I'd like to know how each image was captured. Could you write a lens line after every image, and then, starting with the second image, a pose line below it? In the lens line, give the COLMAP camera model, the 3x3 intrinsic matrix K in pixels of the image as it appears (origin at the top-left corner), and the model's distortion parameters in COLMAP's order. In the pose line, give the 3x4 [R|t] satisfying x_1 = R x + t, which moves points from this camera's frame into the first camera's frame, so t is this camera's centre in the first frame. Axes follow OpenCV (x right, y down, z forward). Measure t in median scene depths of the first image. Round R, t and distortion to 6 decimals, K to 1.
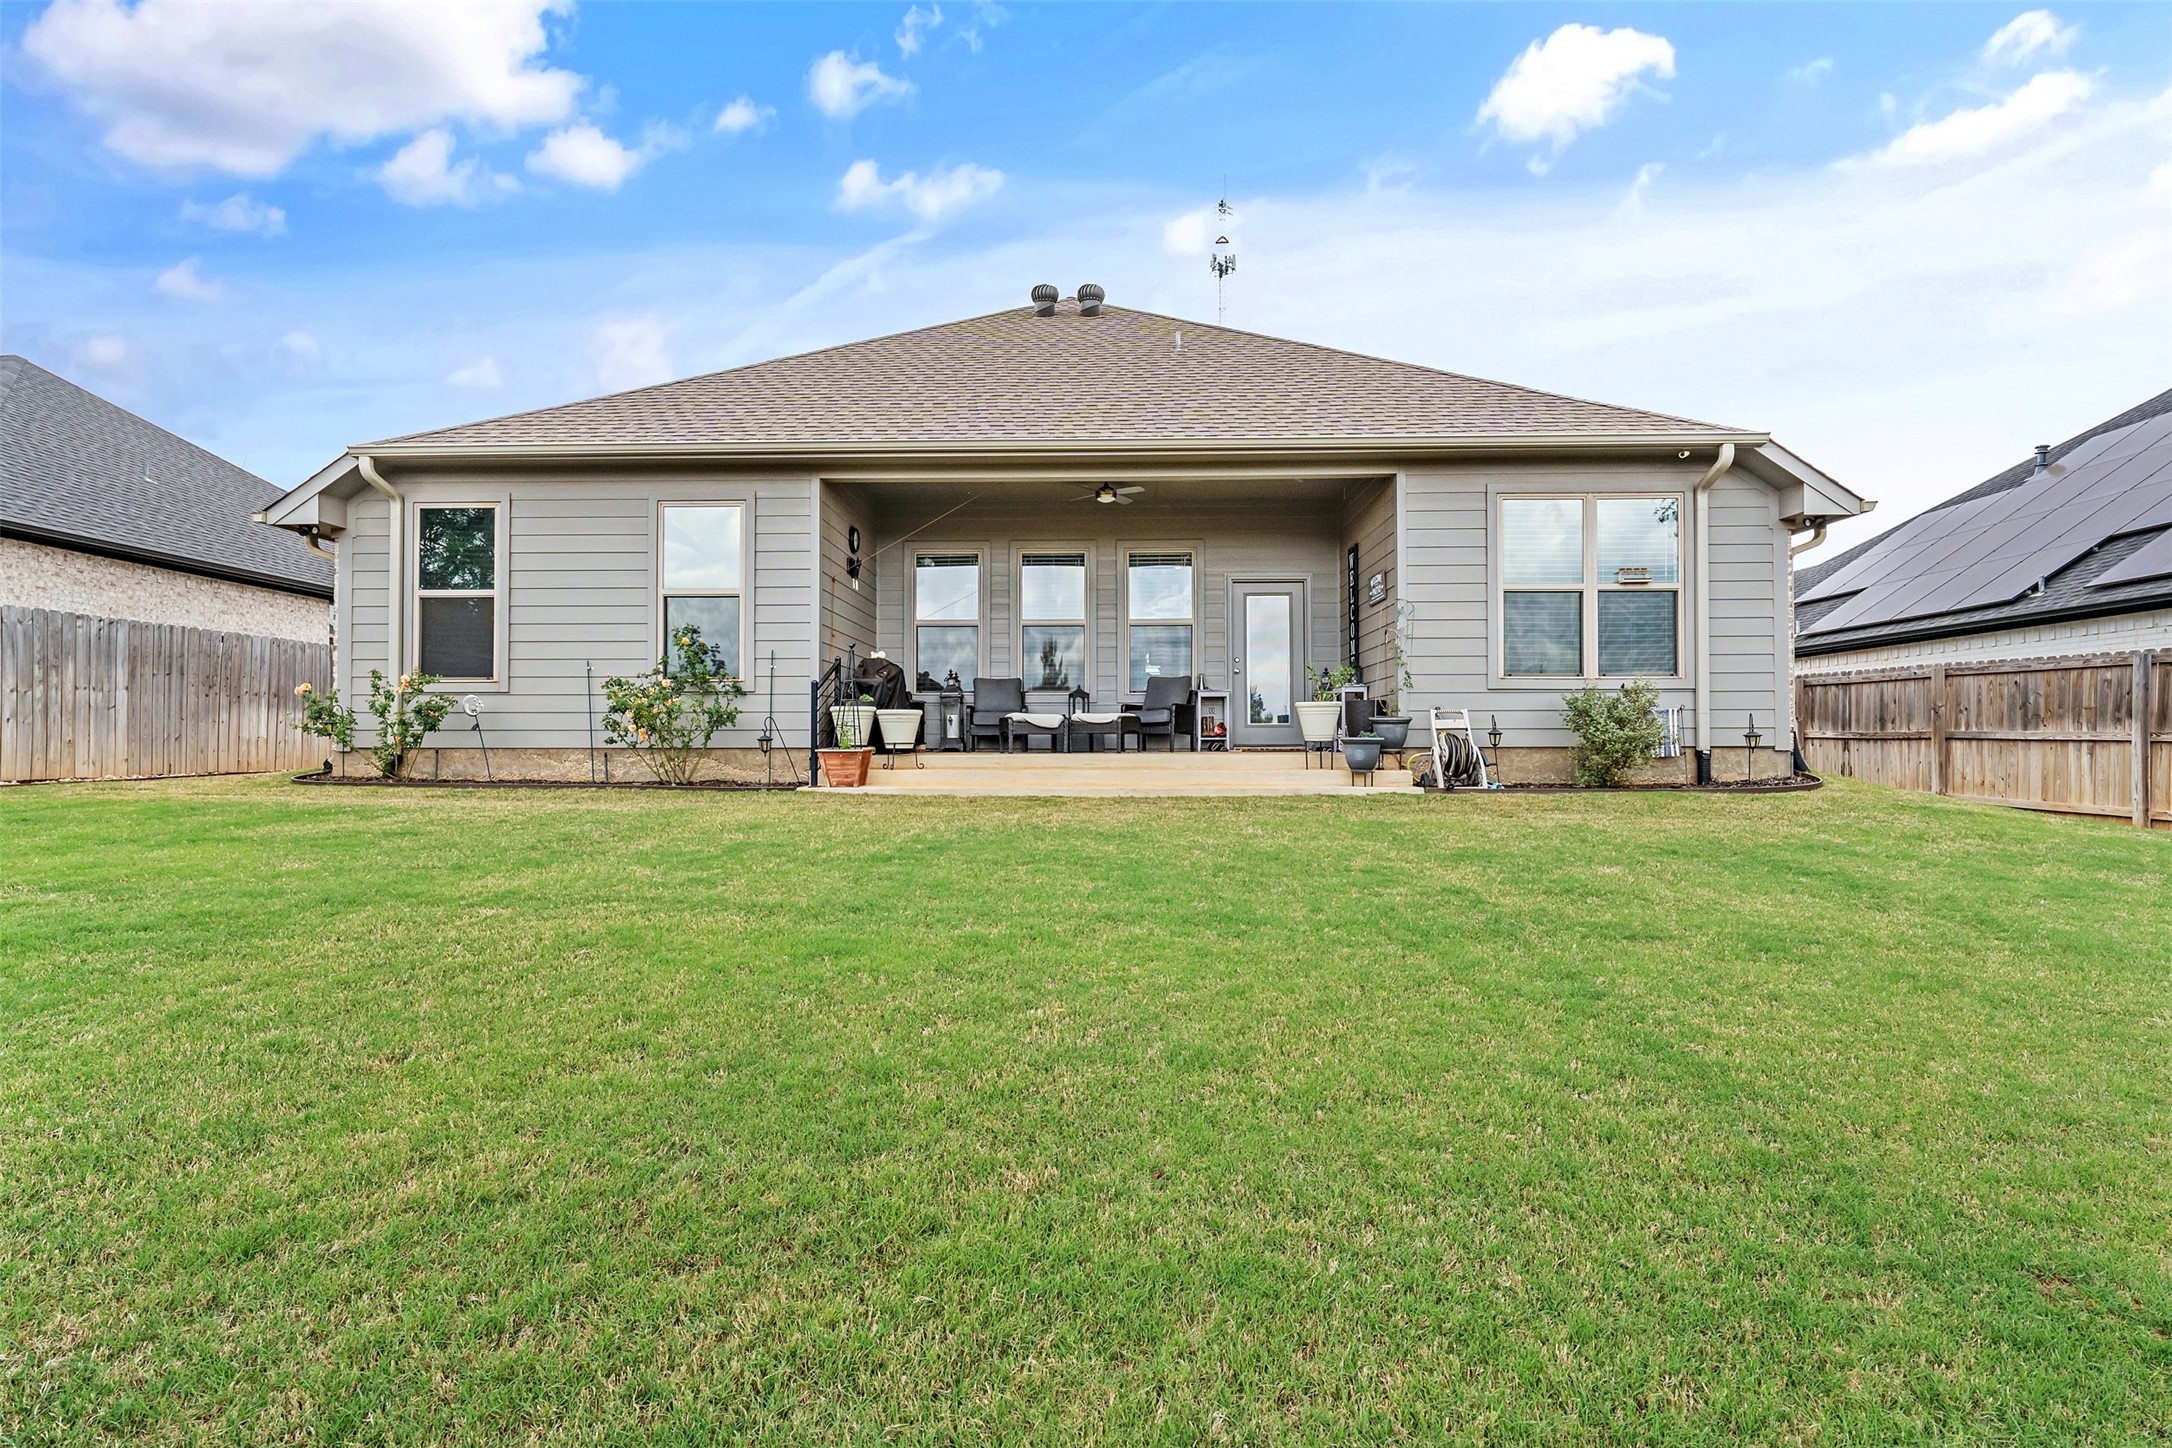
lens RADIAL K [[981.2, 0, 1086.0], [0, 981.2, 724.0], [0, 0, 1]] dist [-0.000231, -0.000058]
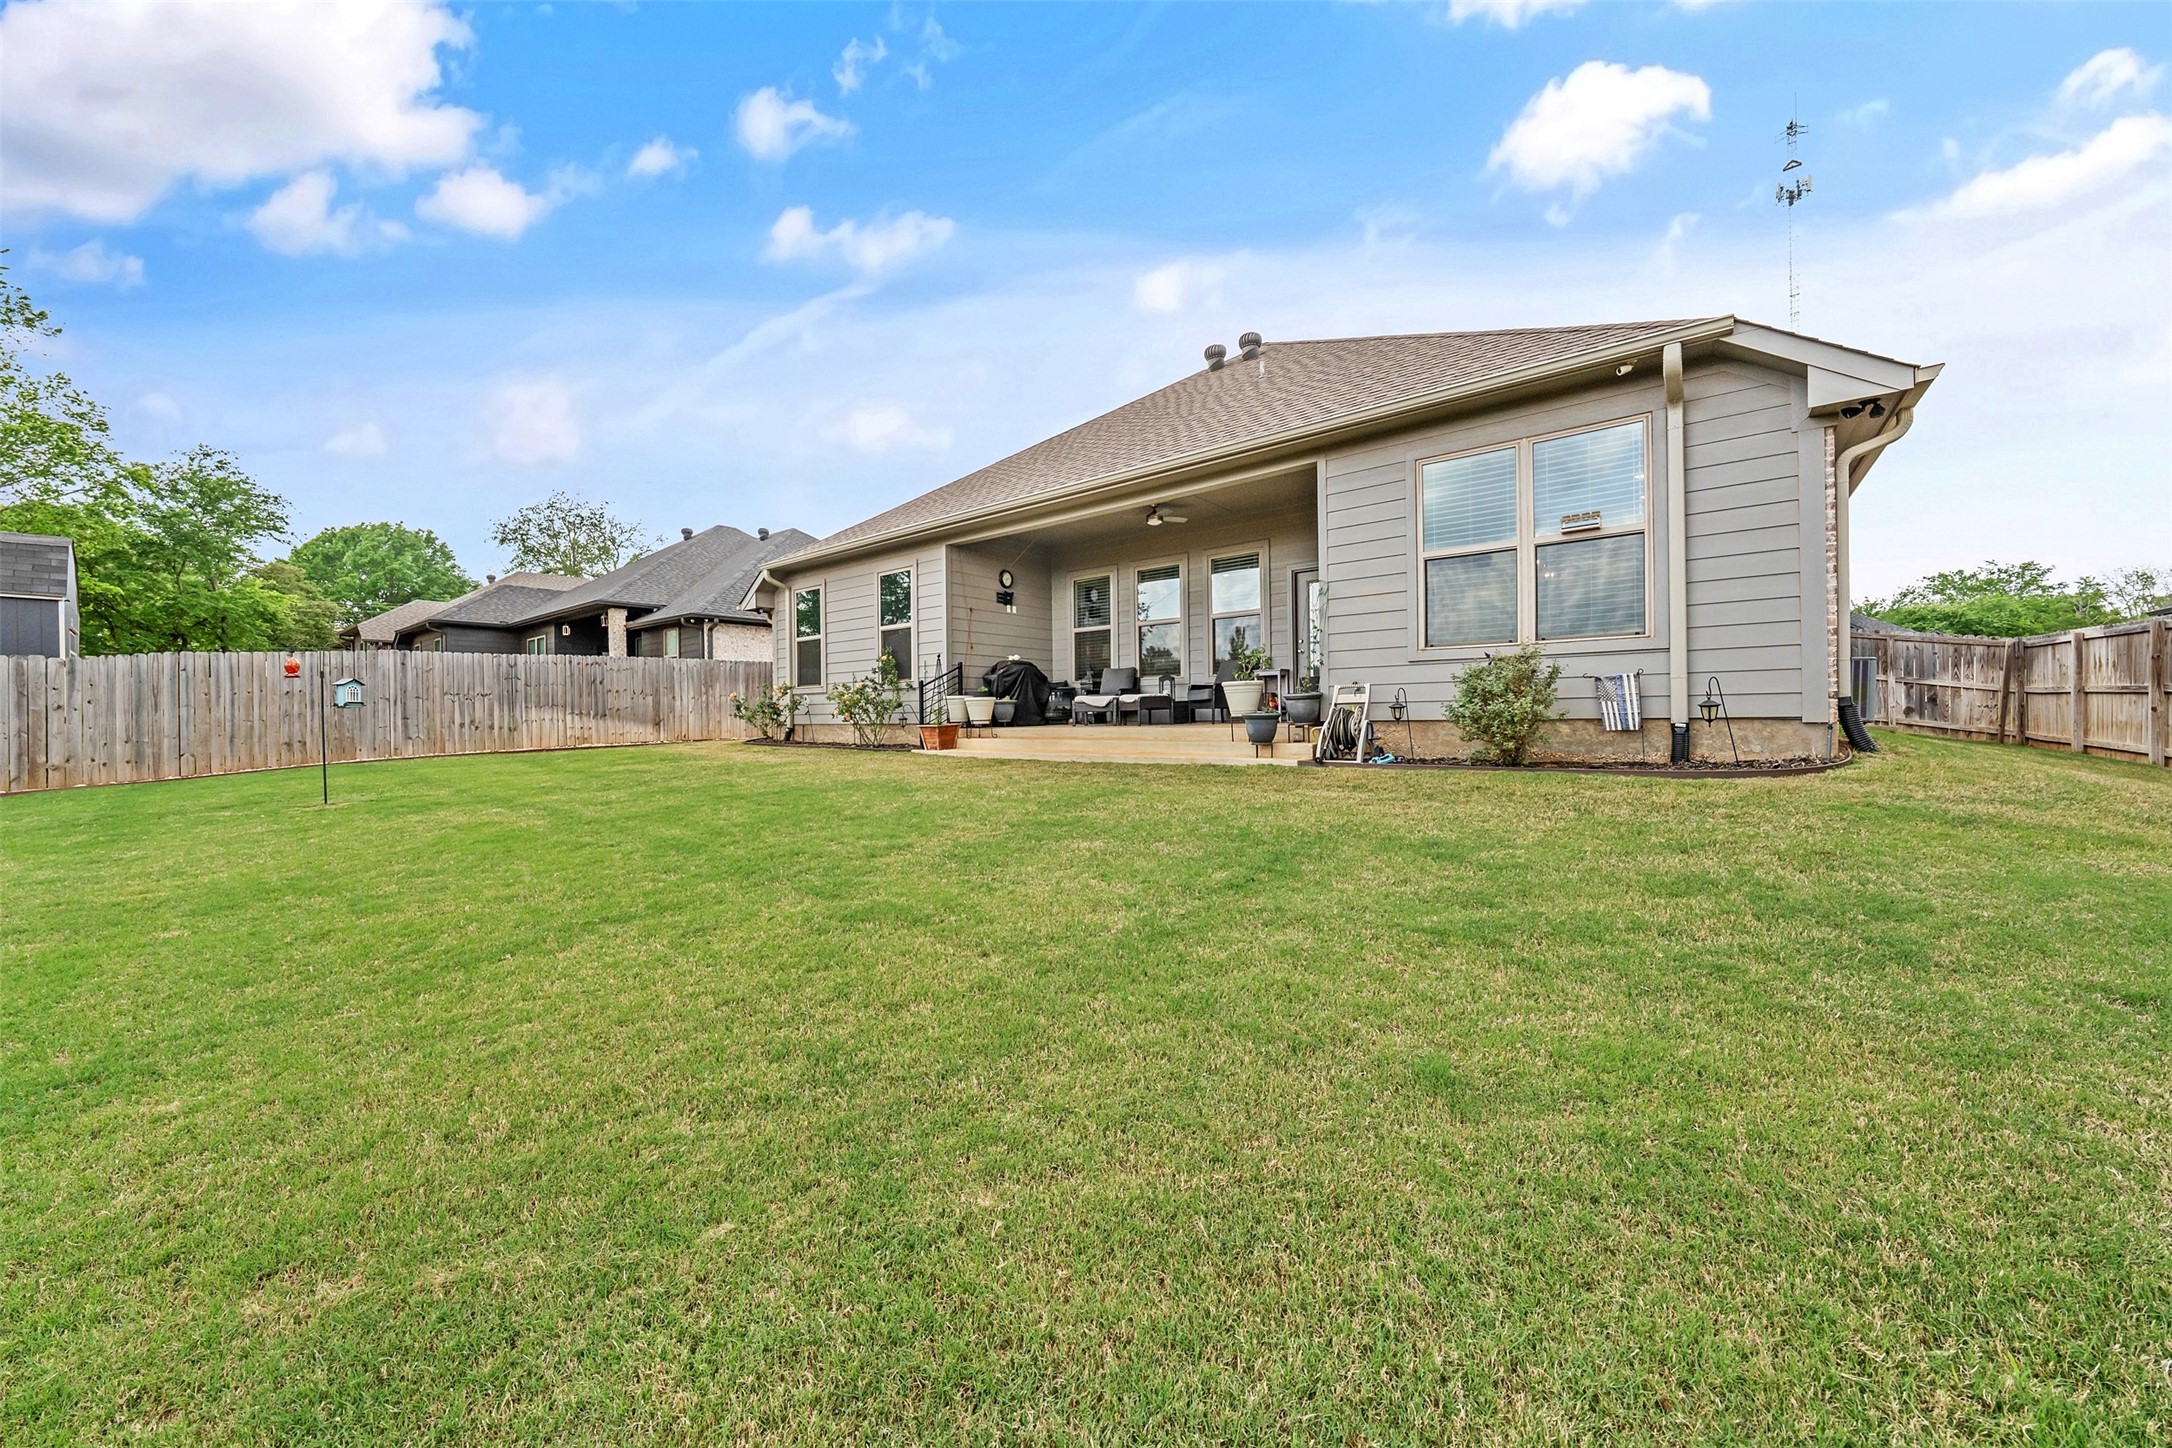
lens RADIAL K [[775.1, 0, 1086.0], [0, 775.1, 724.0], [0, 0, 1]] dist [-0.007489, 0.000058]
pose [[0.791787, -0.002923, -0.610790, 0.625814], [0.020110, 0.999571, 0.021287, 0.003726], [0.610466, -0.029138, 0.791506, 0.183964]]
